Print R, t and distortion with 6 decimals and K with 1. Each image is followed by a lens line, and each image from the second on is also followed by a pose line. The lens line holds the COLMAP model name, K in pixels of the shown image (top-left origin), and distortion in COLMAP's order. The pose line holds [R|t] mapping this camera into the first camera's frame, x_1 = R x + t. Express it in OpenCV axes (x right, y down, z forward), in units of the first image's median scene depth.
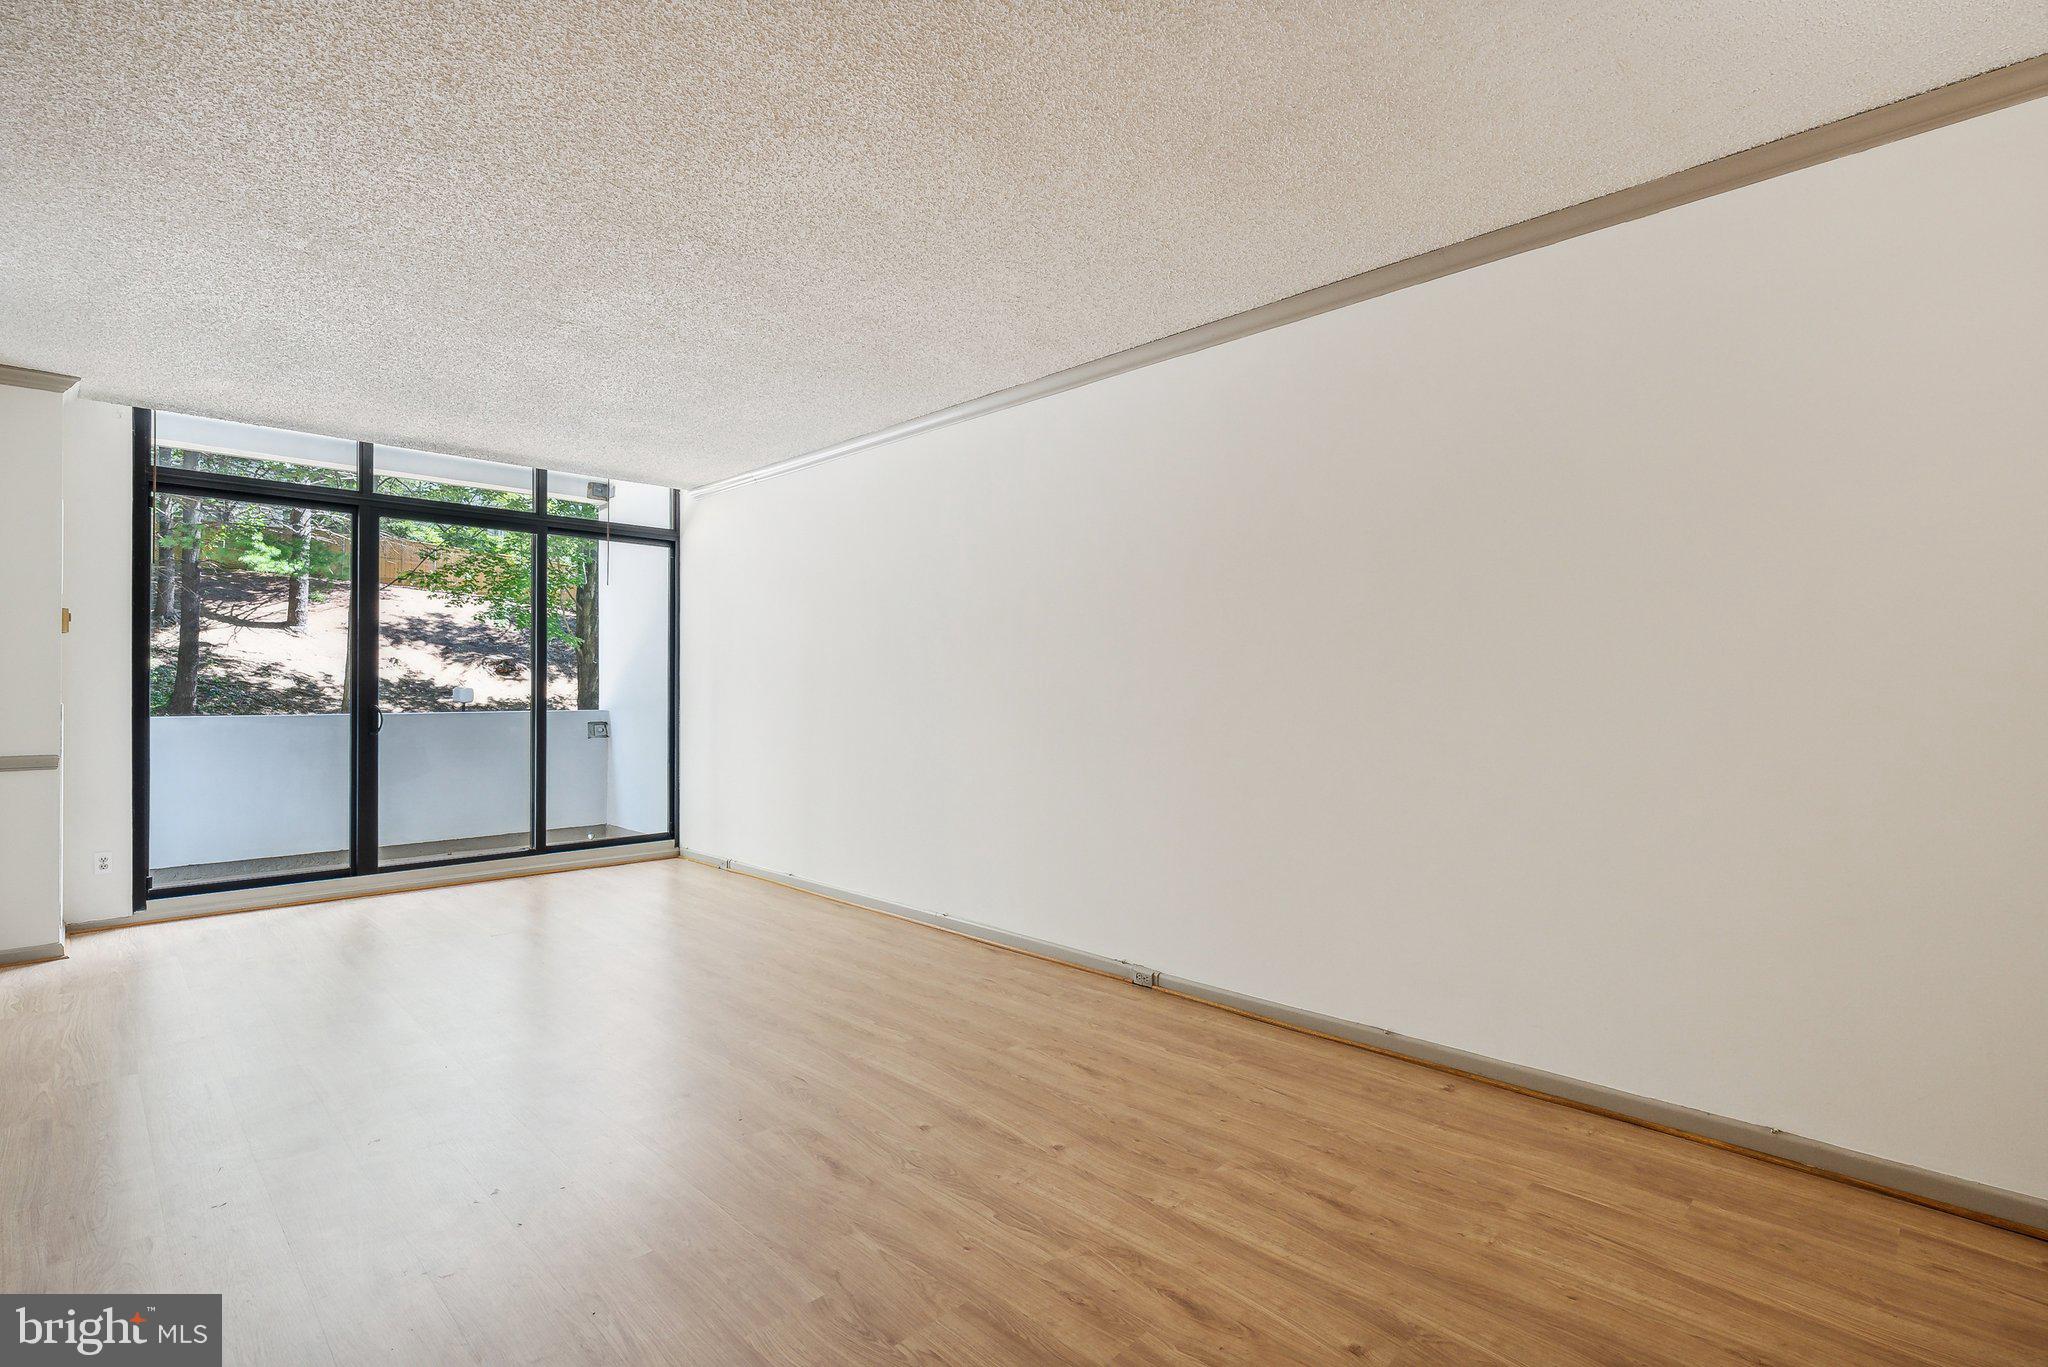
lens RADIAL K [[932.4, 0, 1048.8], [0, 932.4, 684.7], [0, 0, 1]] dist [-0.005257, 0.001255]
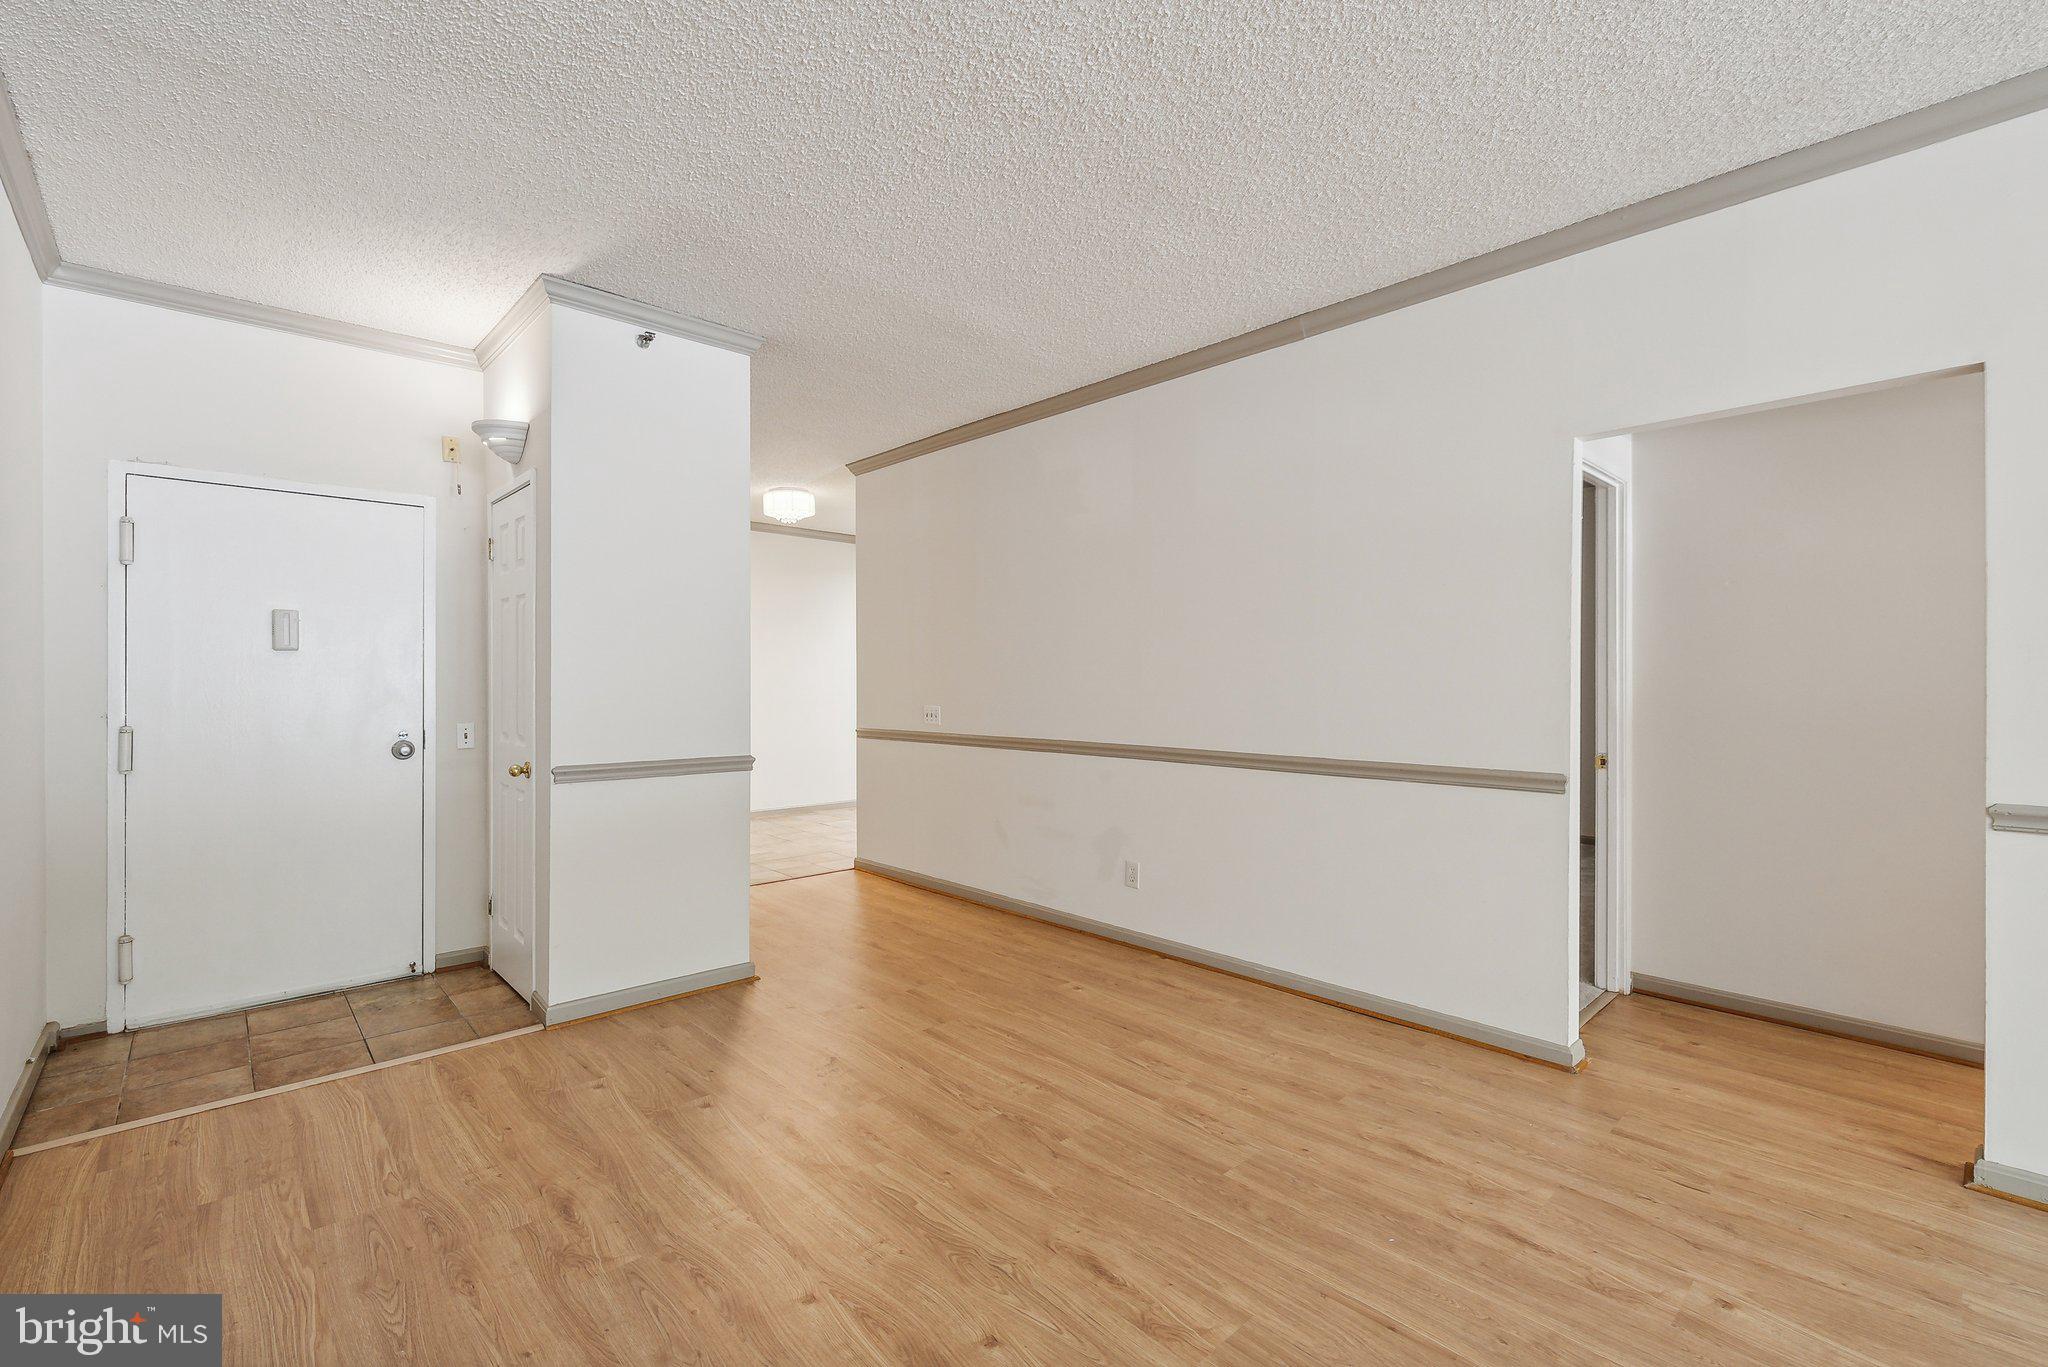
lens RADIAL K [[891.4, 0, 1023.0], [0, 891.4, 686.4], [0, 0, 1]] dist [-0.001043, 0.000975]
pose [[-0.997574, -0.005830, 0.069373, -0.109042], [-0.005607, 0.999978, 0.003410, 0.003094], [-0.069391, 0.003013, -0.997585, 0.899216]]
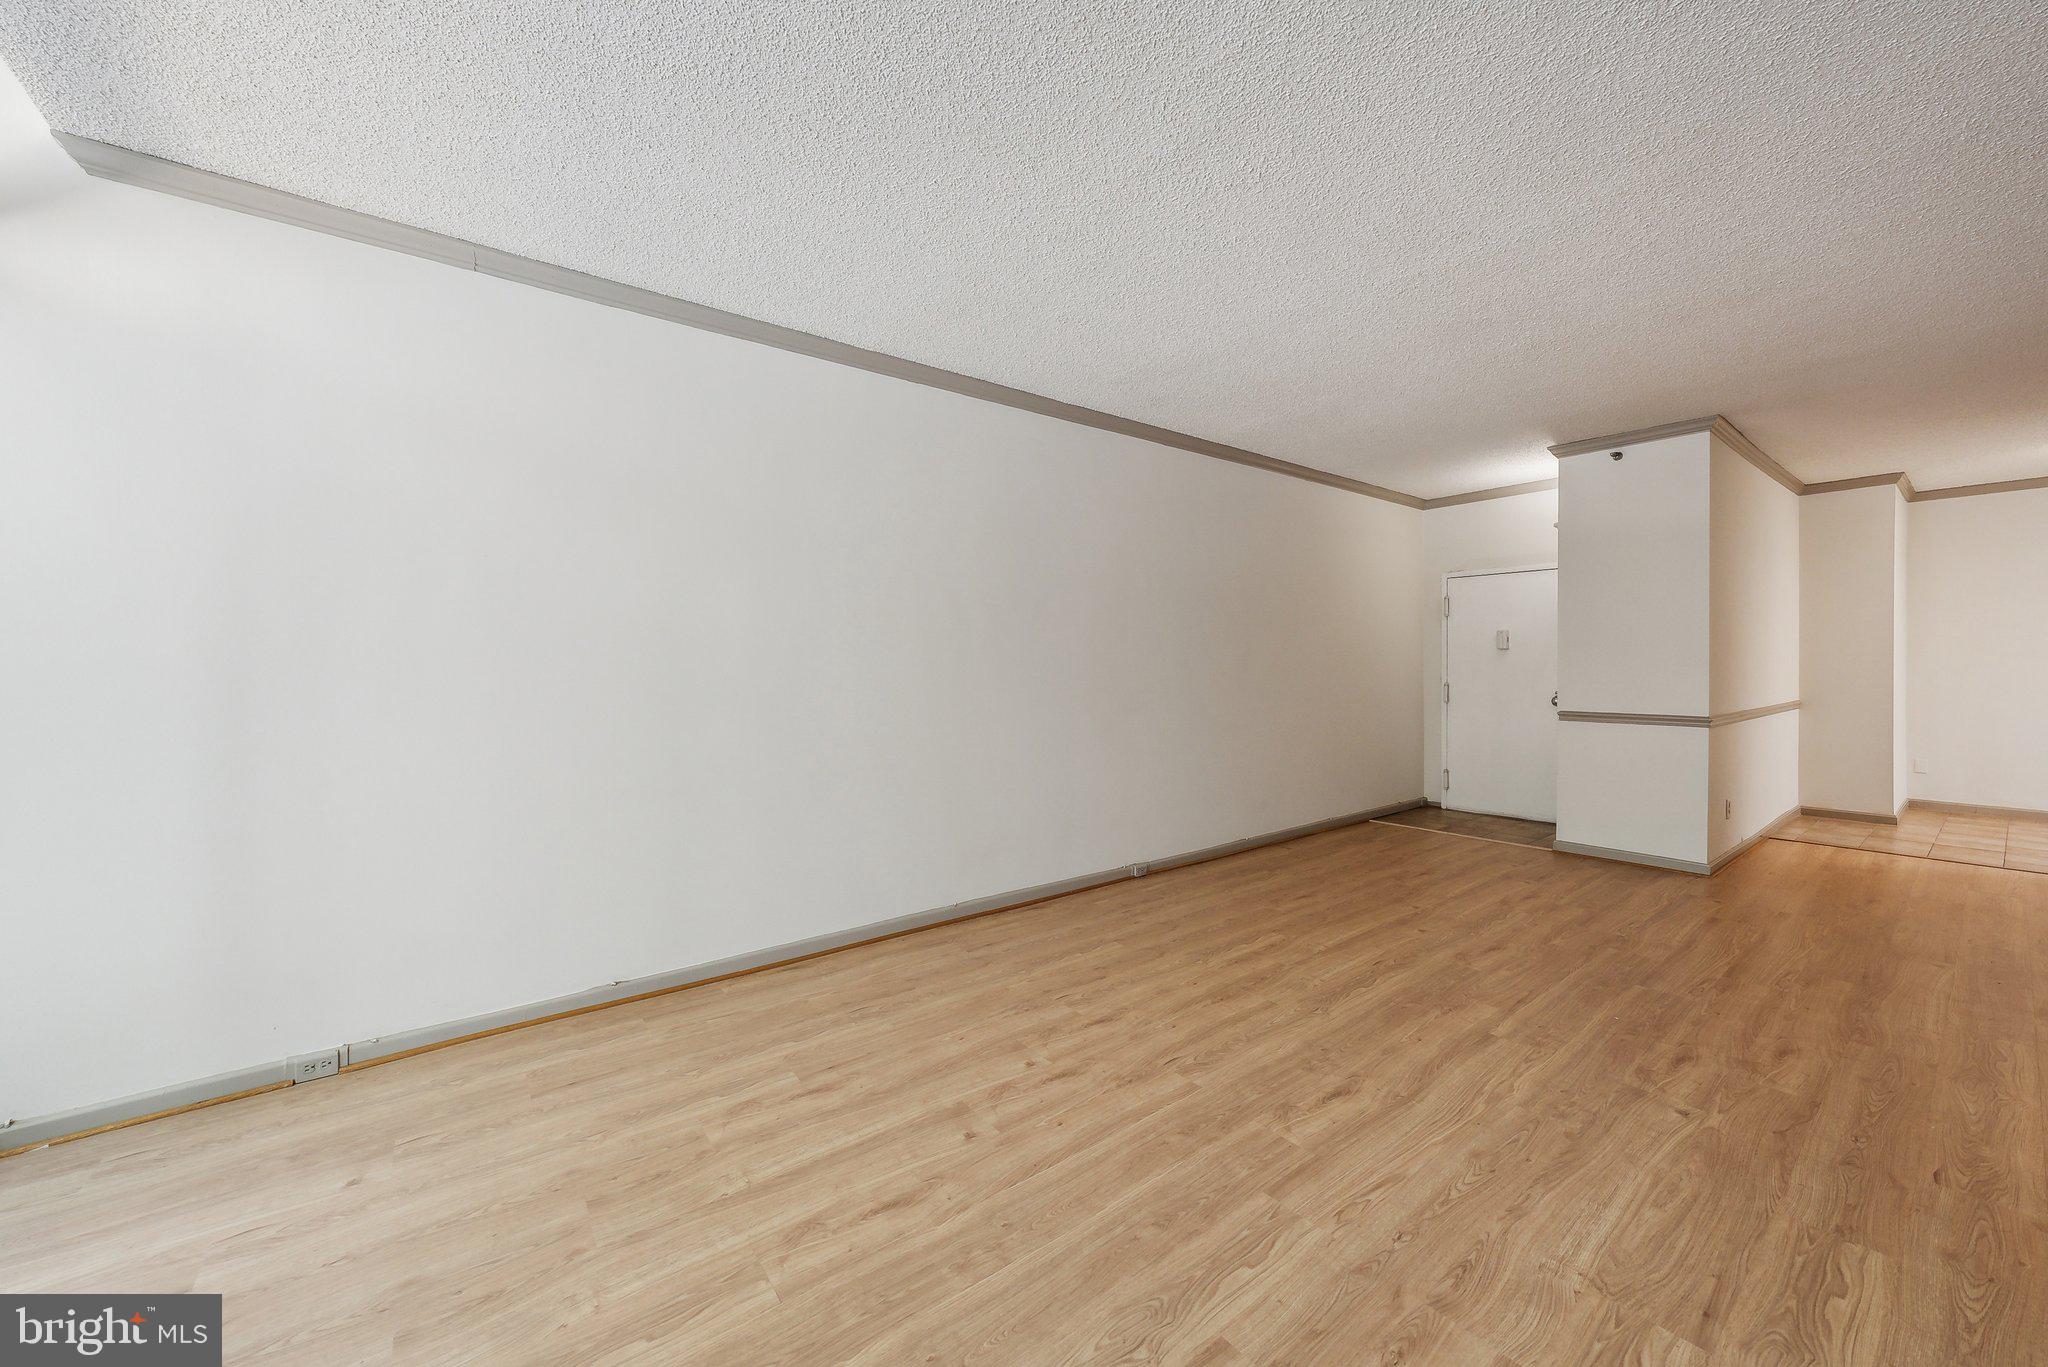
lens RADIAL K [[757.7, 0, 1019.8], [0, 757.7, 670.4], [0, 0, 1]] dist [-0.005653, 0.000502]
pose [[0.167892, -0.011877, 0.985734, -0.862476], [0.000207, 0.999928, 0.012013, -0.000238], [-0.985805, -0.001813, 0.167882, 0.814085]]
